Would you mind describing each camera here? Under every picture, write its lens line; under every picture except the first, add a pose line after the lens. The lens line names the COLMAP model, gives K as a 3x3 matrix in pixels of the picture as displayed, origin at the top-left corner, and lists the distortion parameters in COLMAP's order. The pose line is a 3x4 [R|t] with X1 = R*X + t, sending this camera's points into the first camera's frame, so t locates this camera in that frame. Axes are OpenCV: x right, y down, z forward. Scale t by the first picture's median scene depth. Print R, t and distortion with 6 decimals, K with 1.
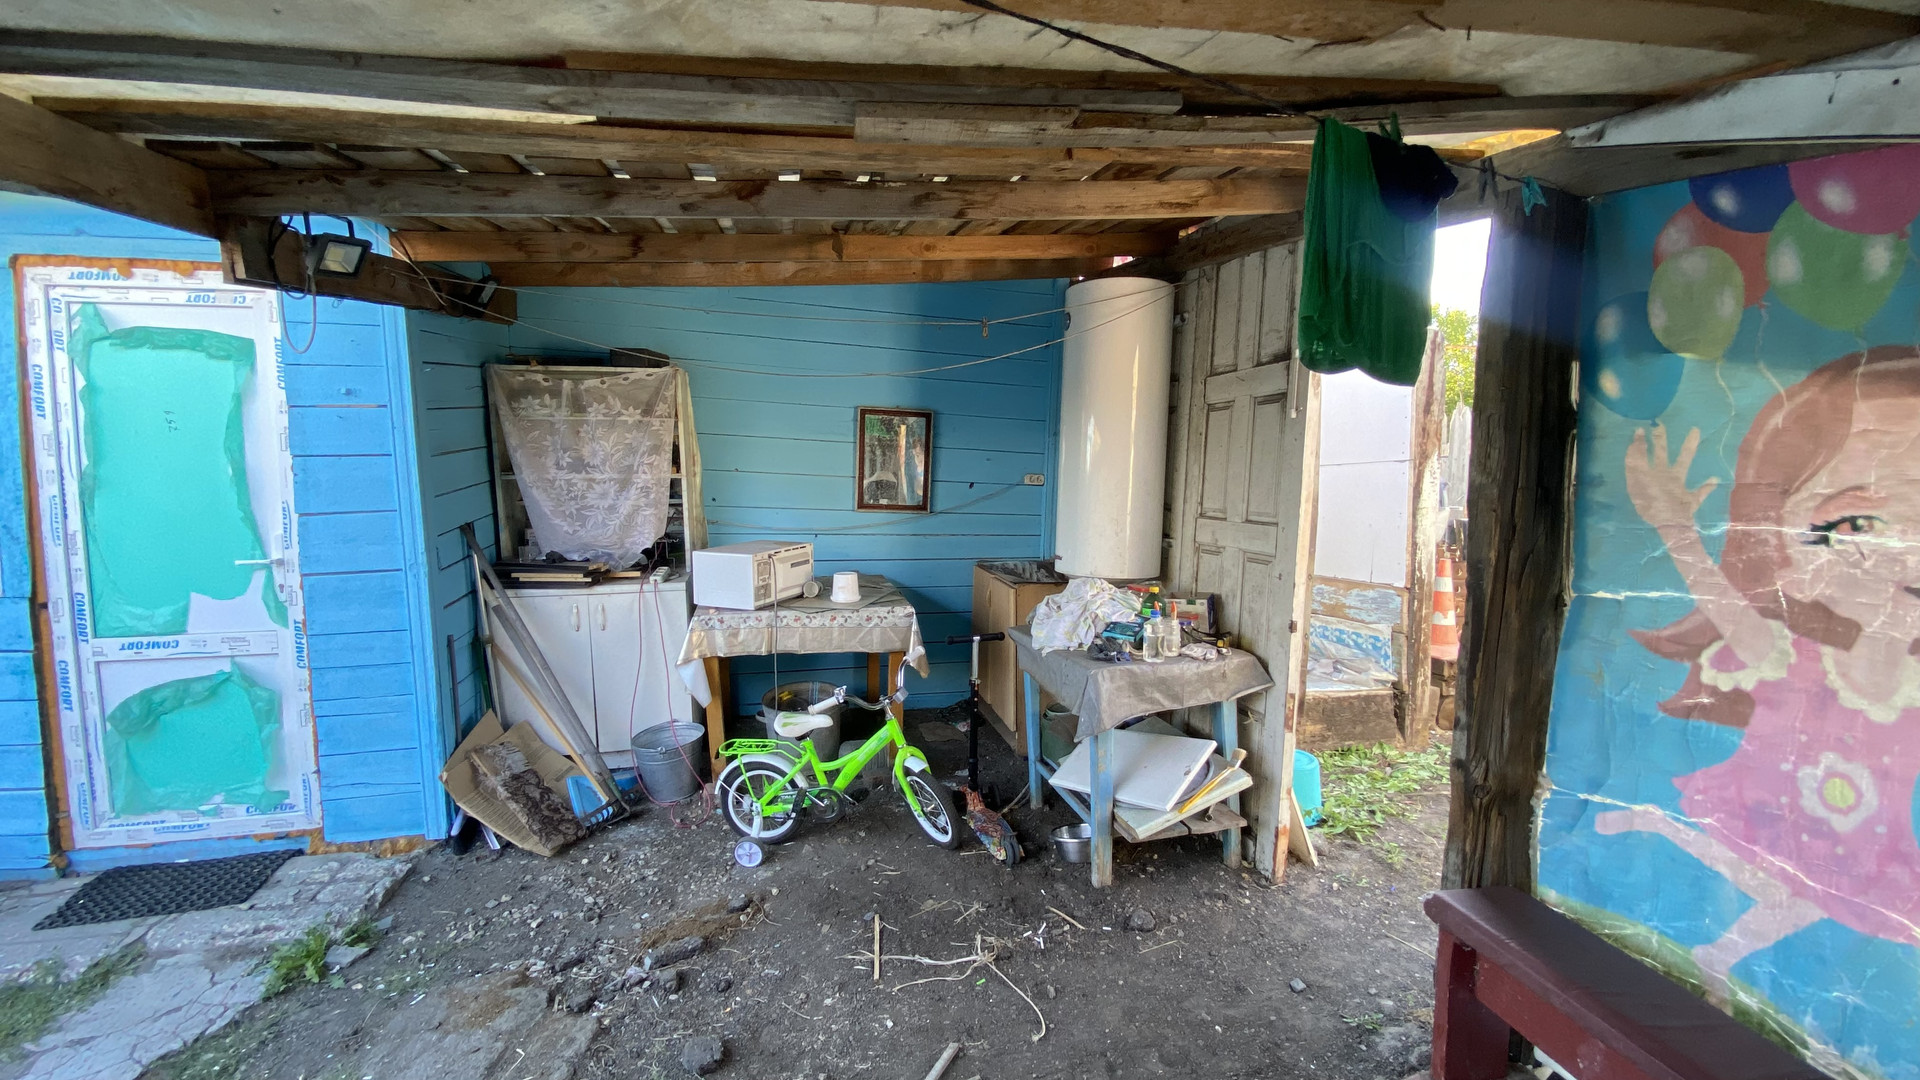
lens RADIAL K [[775.5, 0, 966.6], [0, 775.5, 529.5], [0, 0, 1]] dist [0.000720, -0.013682]
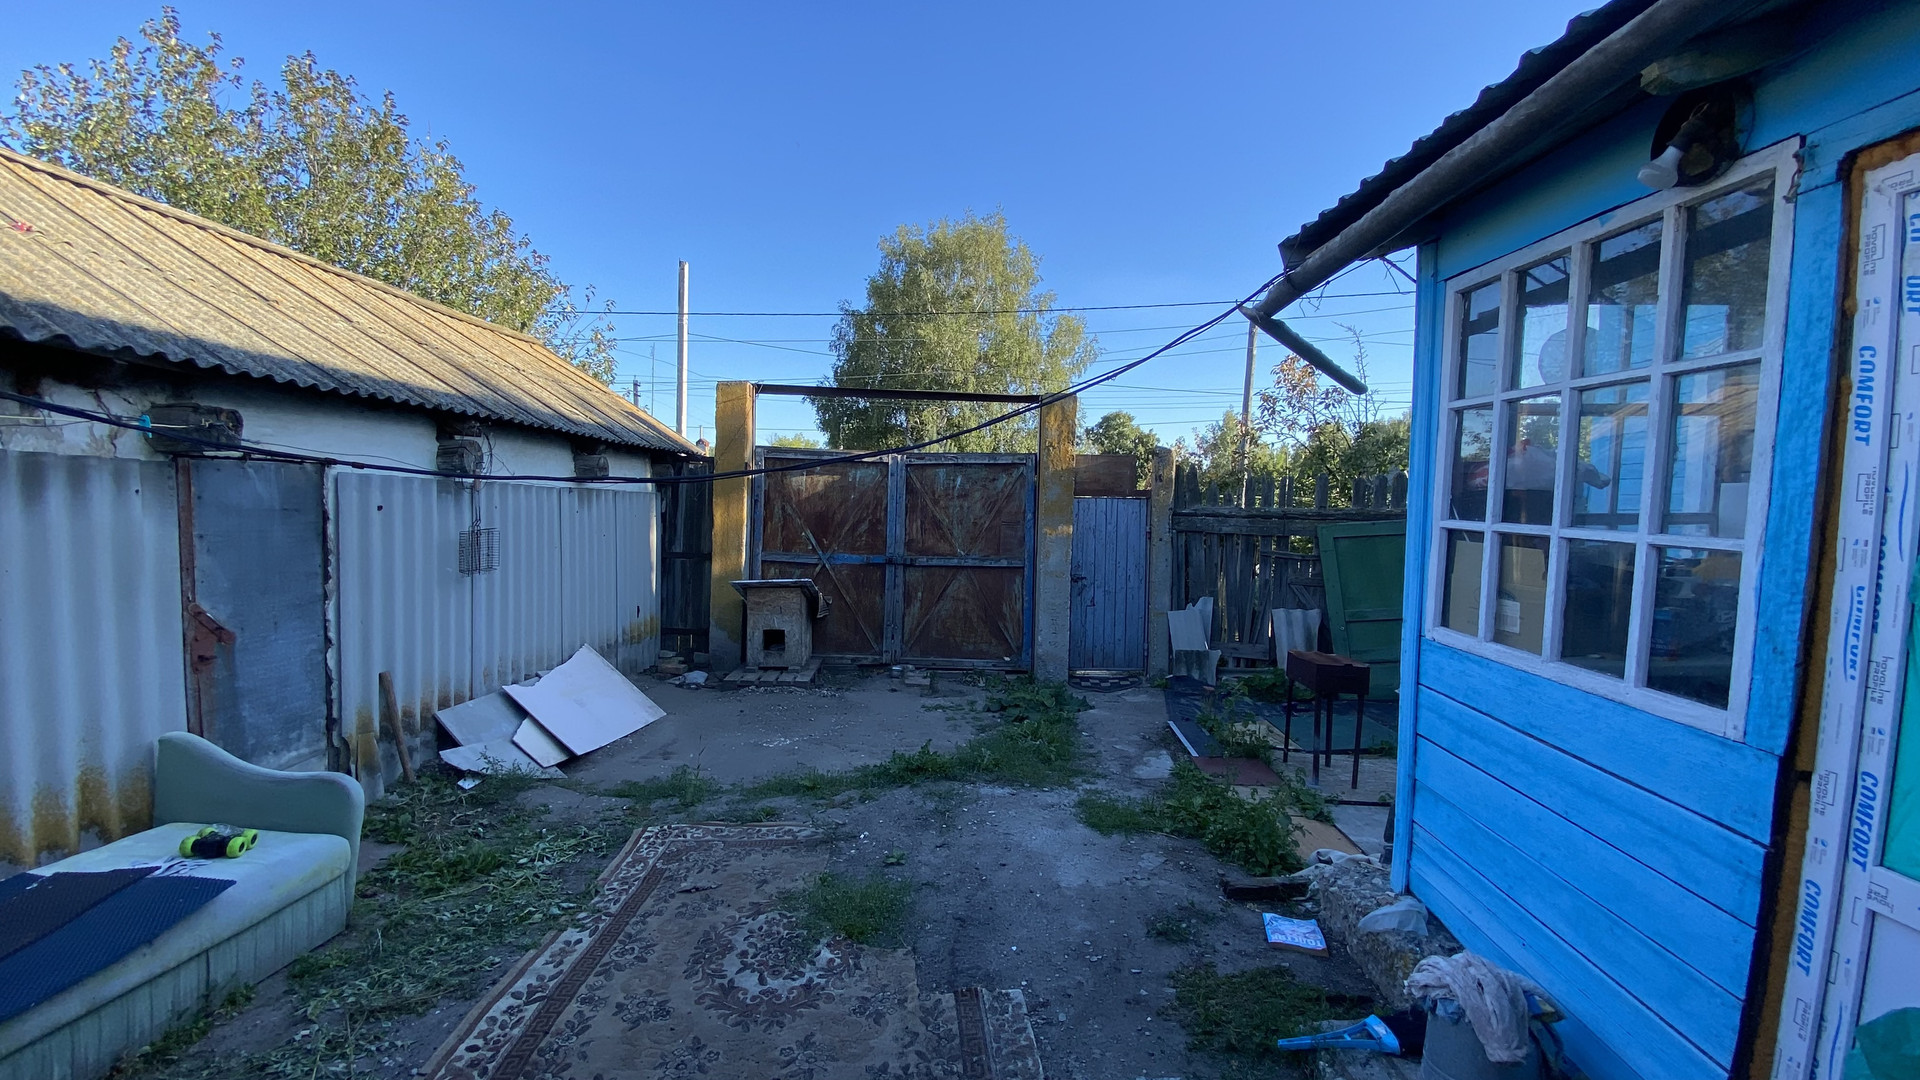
lens RADIAL K [[775.5, 0, 968.6], [0, 775.5, 541.3], [0, 0, 1]] dist [0.000720, -0.013682]
pose [[-0.229736, 0.054691, -0.971715, -0.943739], [-0.106499, 0.991012, 0.080956, -0.087302], [0.967409, 0.122085, -0.221846, 0.868274]]
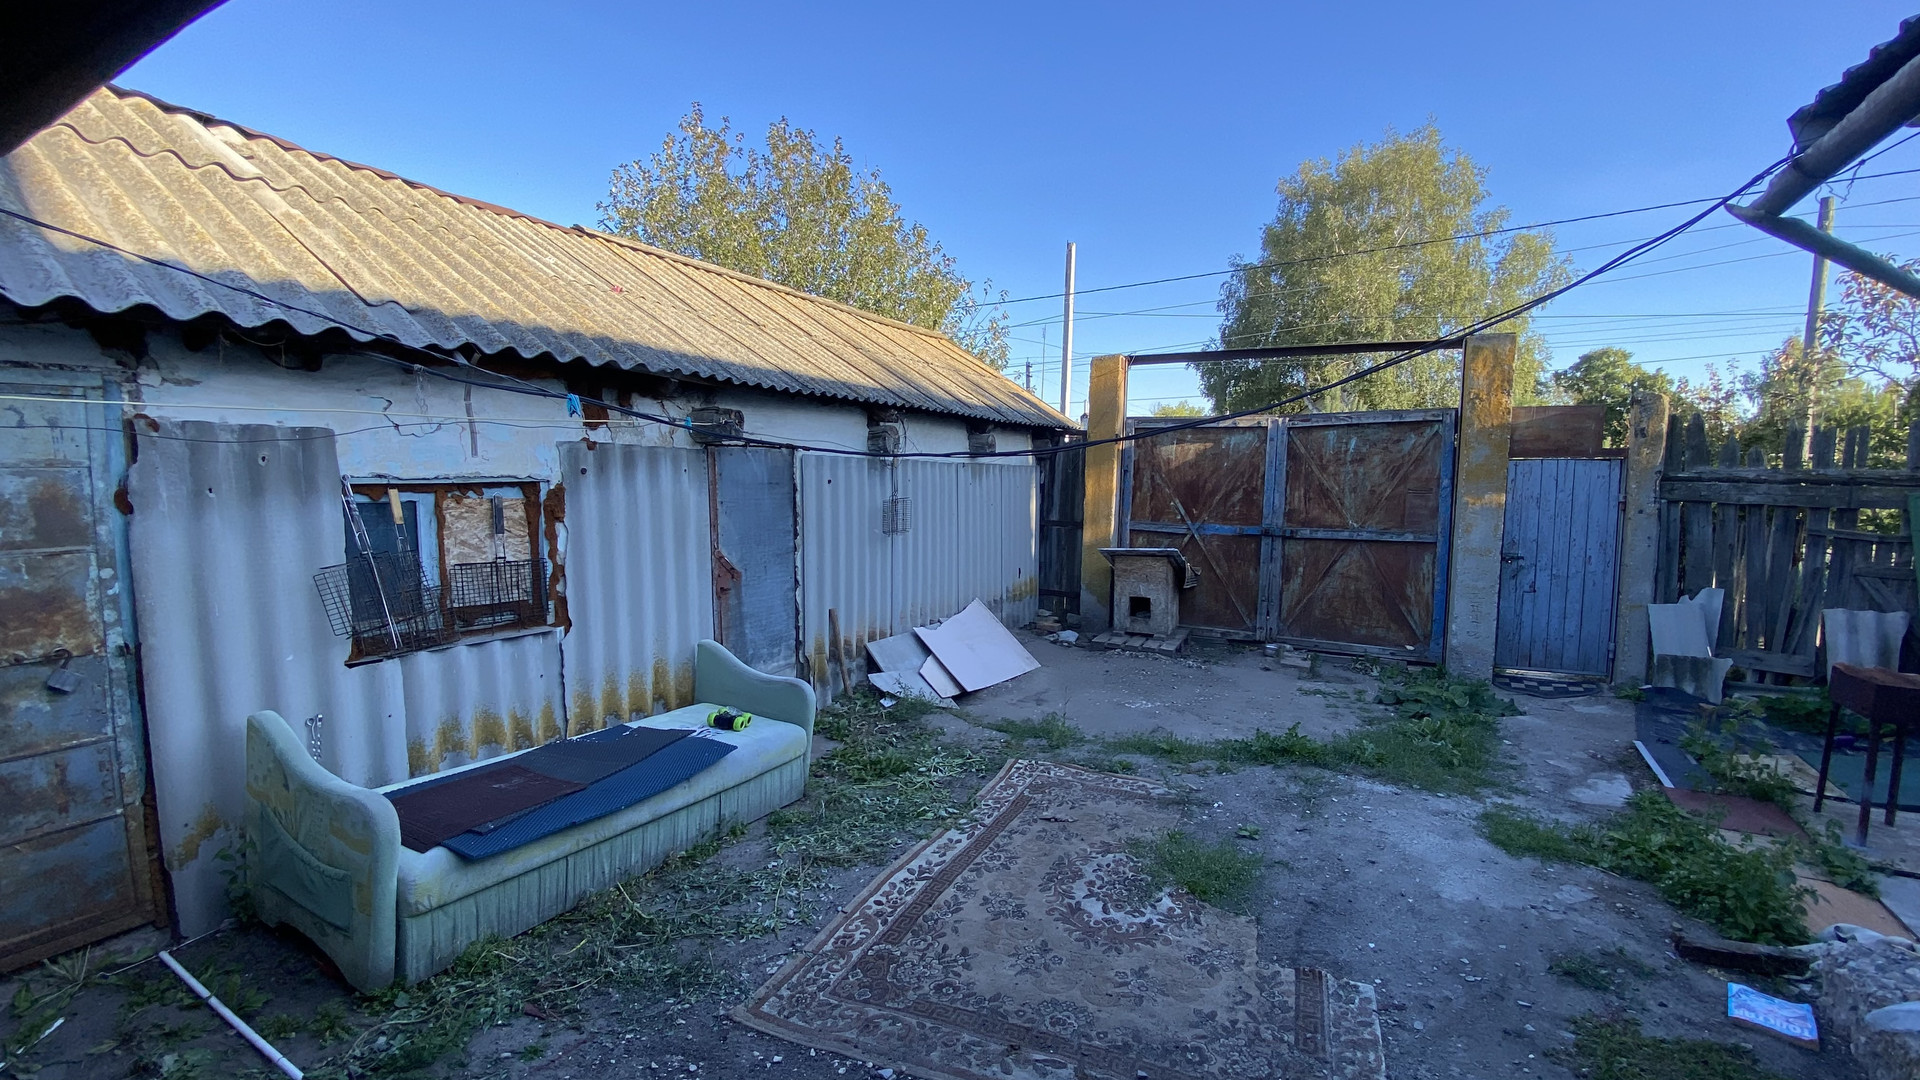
lens RADIAL K [[775.5, 0, 953.1], [0, 775.5, 540.9], [0, 0, 1]] dist [0.000720, -0.013682]
pose [[-0.667930, 0.078554, -0.740067, -0.885322], [-0.060748, 0.985341, 0.159415, -0.088477], [0.741741, 0.151435, -0.653367, 0.991519]]
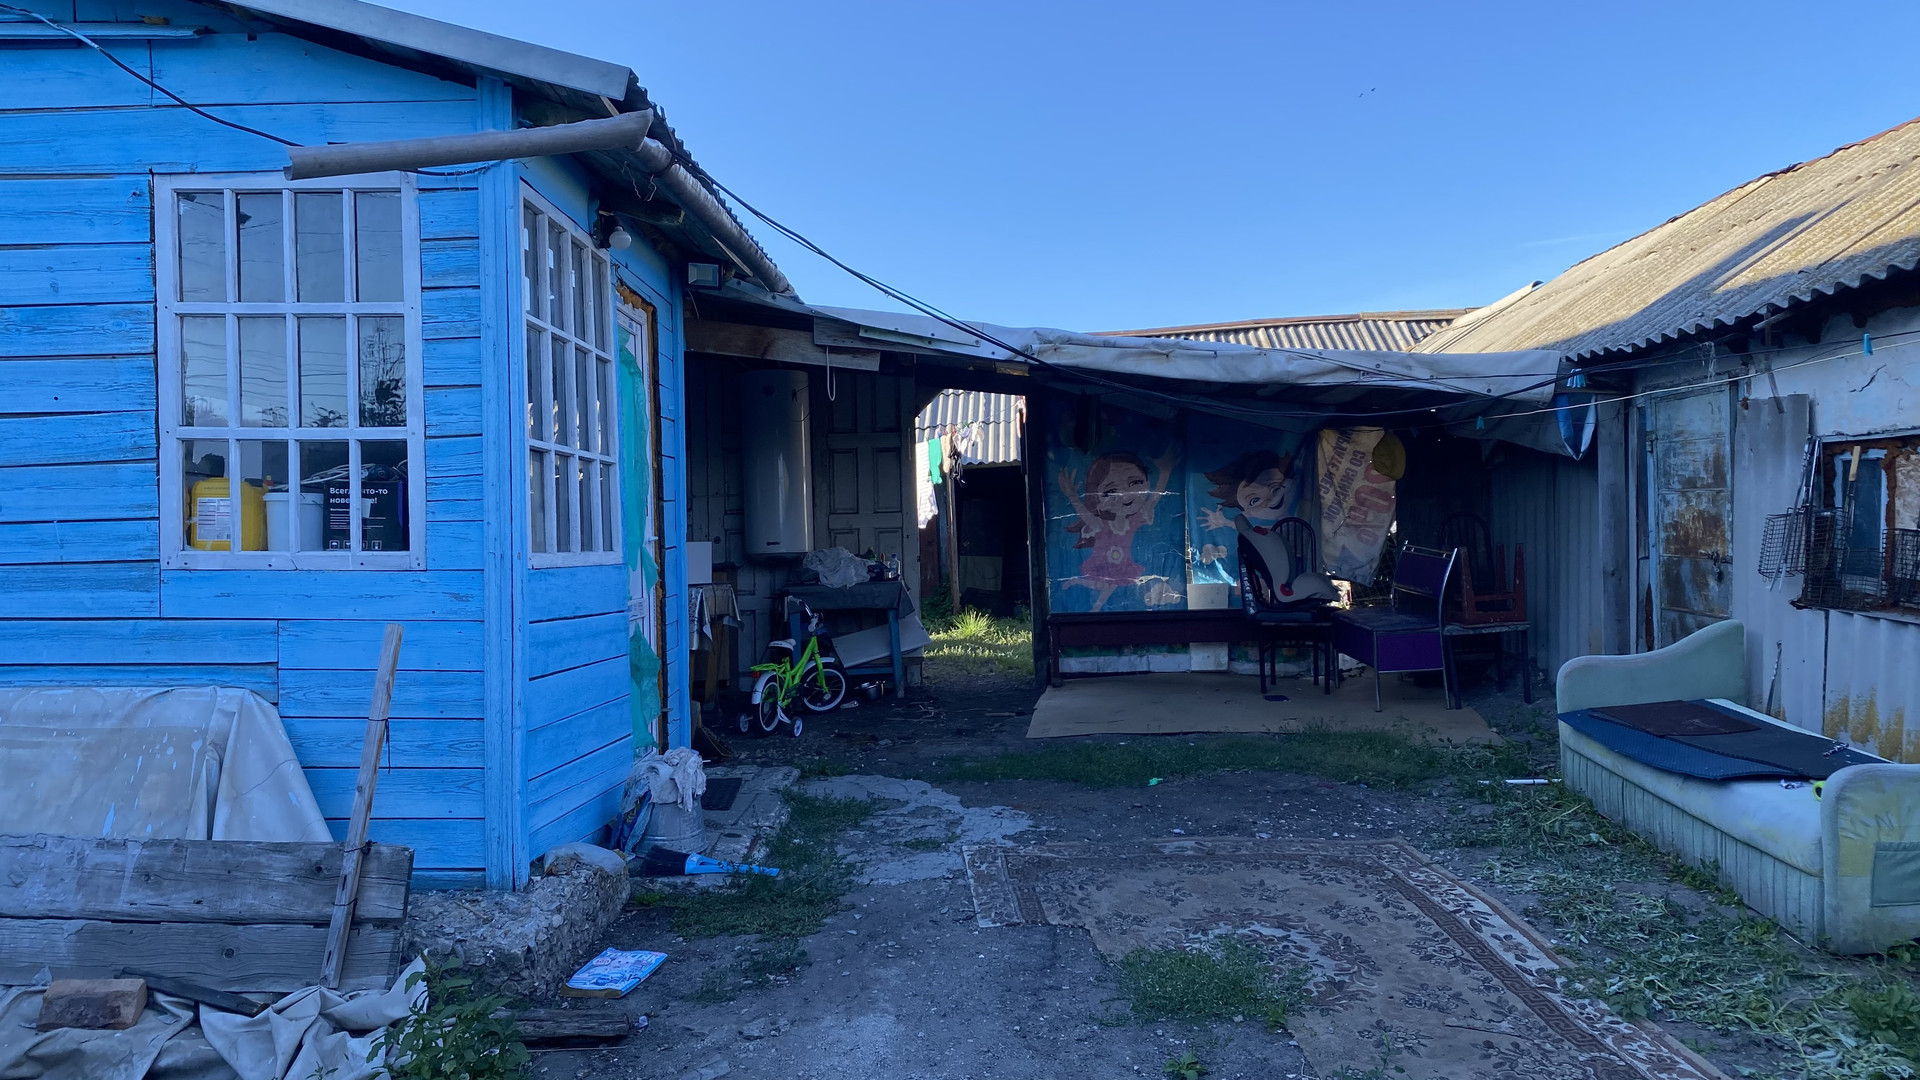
lens RADIAL K [[1476.8, 0, 958.0], [0, 1476.8, 546.9], [0, 0, 1]] dist [0.010699, 0.002959]
pose [[0.251939, -0.010812, 0.967683, -6.074906], [0.101570, 0.994710, -0.015330, 0.294308], [-0.962398, 0.102149, 0.251705, -0.201596]]
